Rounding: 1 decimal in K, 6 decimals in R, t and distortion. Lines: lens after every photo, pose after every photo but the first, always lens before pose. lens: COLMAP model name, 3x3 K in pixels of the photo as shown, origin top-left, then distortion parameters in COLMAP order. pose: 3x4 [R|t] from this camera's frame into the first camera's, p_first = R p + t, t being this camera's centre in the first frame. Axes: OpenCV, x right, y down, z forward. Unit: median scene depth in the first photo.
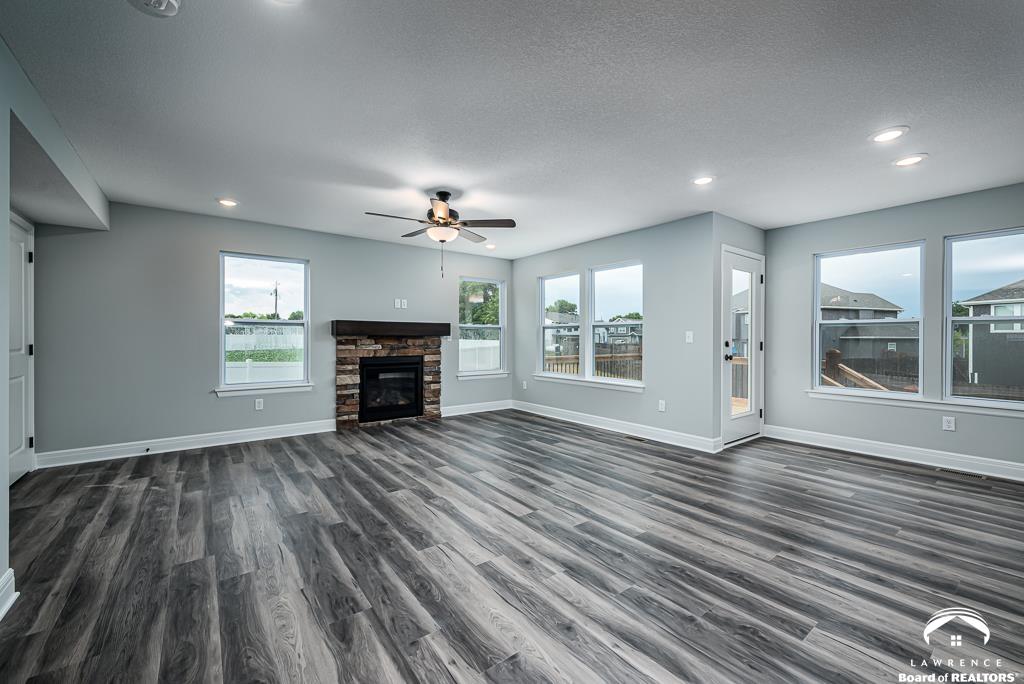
lens RADIAL K [[406.2, 0, 505.1], [0, 406.2, 336.9], [0, 0, 1]] dist [-0.000502, -0.000303]
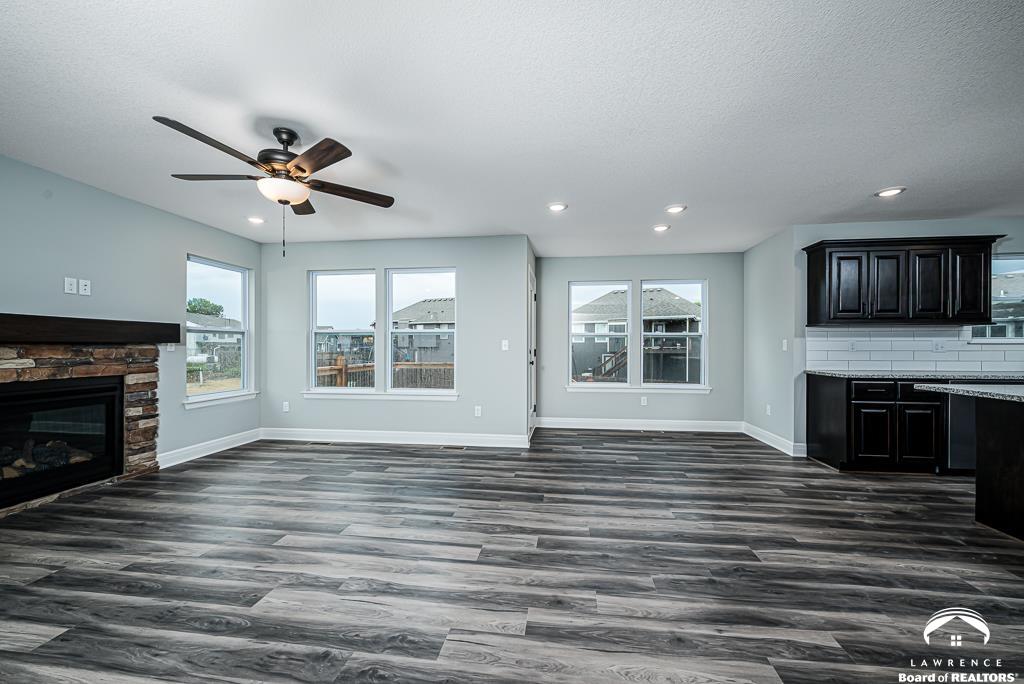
lens RADIAL K [[406.2, 0, 511.2], [0, 406.2, 346.4], [0, 0, 1]] dist [-0.000502, -0.000303]
pose [[0.704804, -0.001283, 0.709401, -0.361247], [-0.001797, 0.999992, 0.003593, -0.000538], [-0.709400, -0.003807, 0.704796, 0.258017]]
